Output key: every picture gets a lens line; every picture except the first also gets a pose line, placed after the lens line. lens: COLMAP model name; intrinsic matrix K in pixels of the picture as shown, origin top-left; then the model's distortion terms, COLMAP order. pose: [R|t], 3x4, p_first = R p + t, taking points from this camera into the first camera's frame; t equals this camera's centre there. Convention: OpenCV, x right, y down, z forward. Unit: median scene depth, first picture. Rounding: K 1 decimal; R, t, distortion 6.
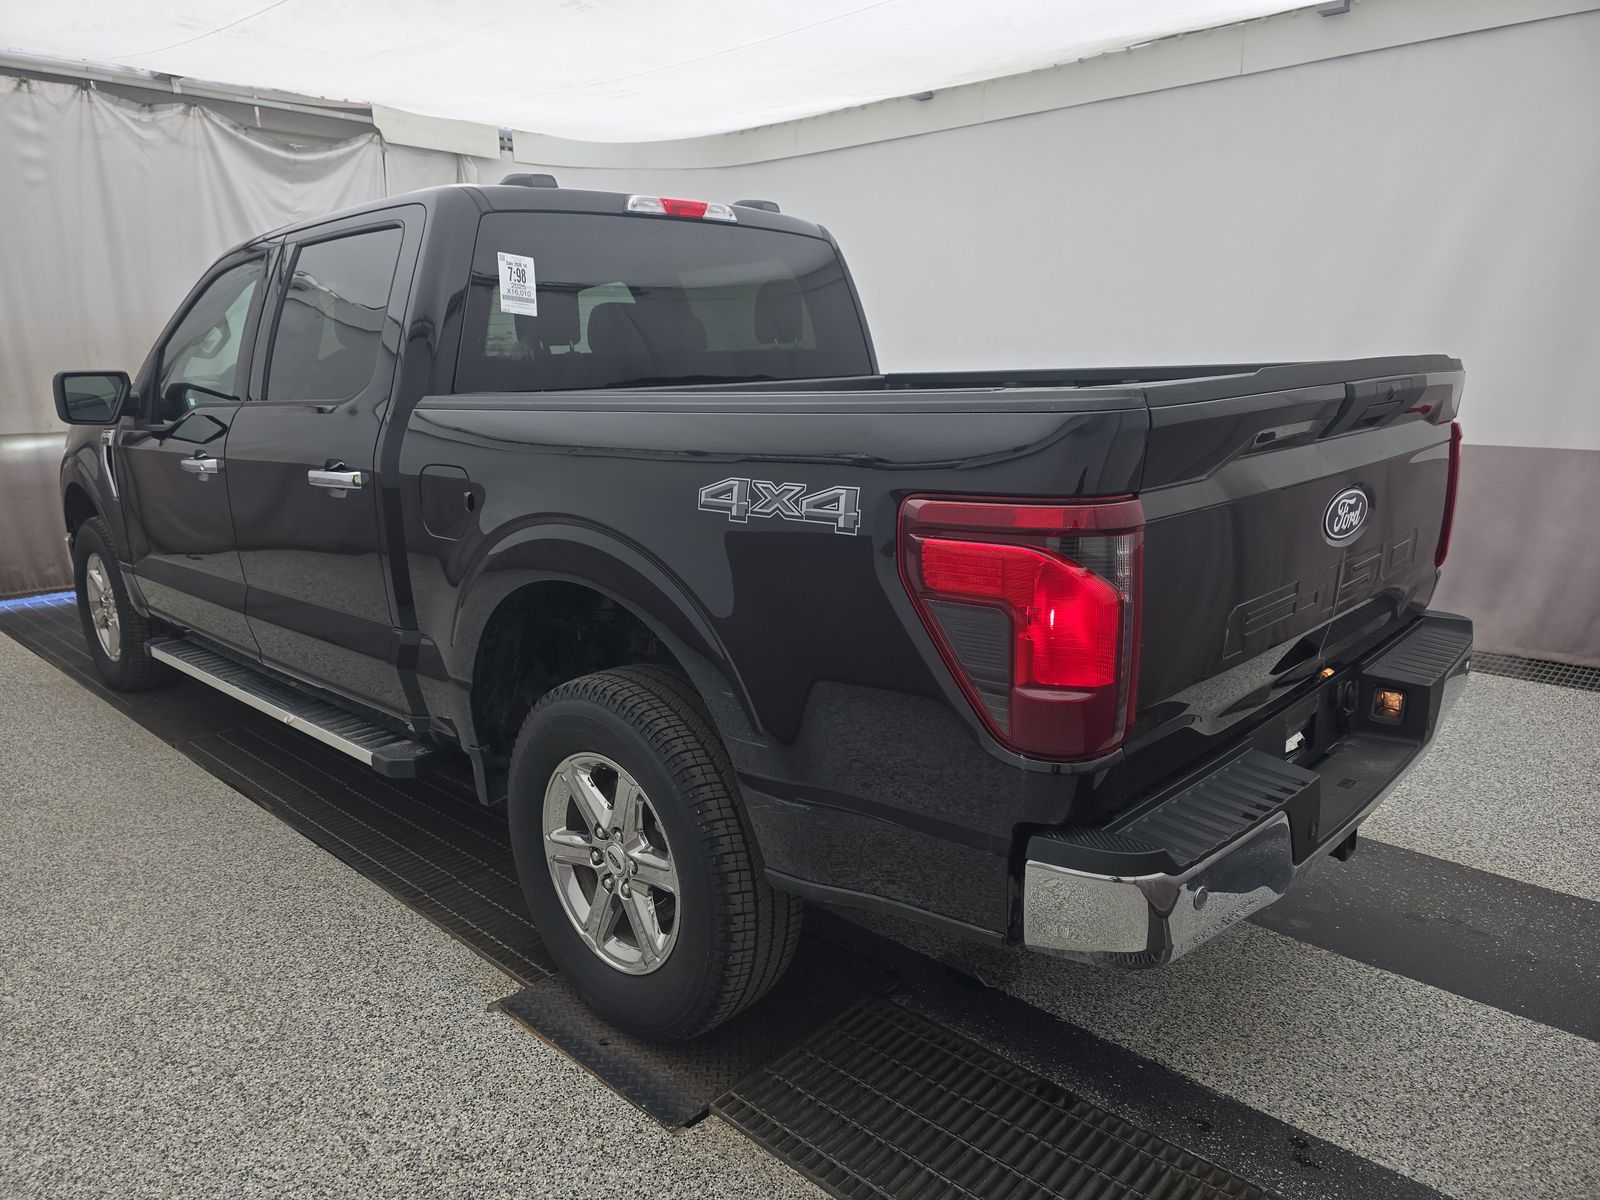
lens RADIAL K [[1124.1, 0, 800.0], [0, 1124.1, 600.0], [0, 0, 1]] dist [0.056887, -0.052624]
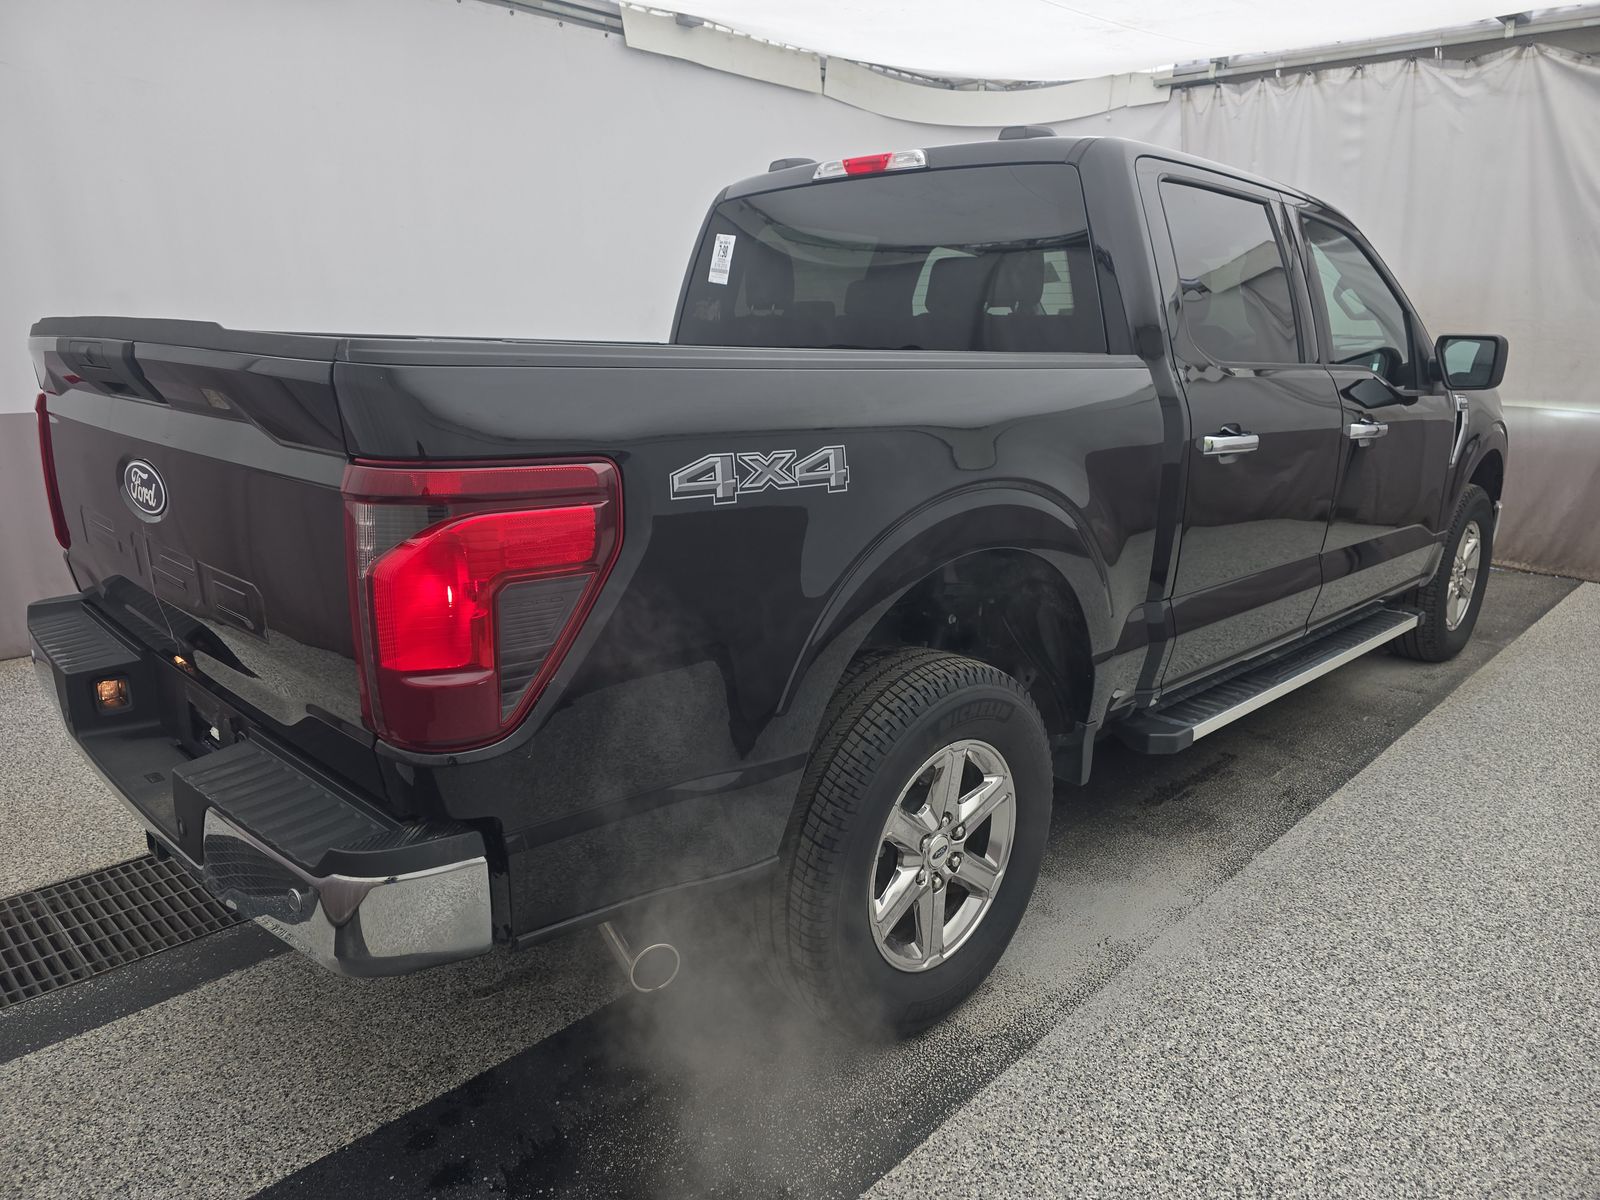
lens RADIAL K [[1124.1, 0, 800.0], [0, 1124.1, 600.0], [0, 0, 1]] dist [0.056887, -0.052624]
pose [[-0.067425, 0.249493, -0.966026, 0.531657], [-0.227363, 0.938912, 0.258360, -0.136294], [0.971473, 0.237058, -0.006581, 0.602296]]
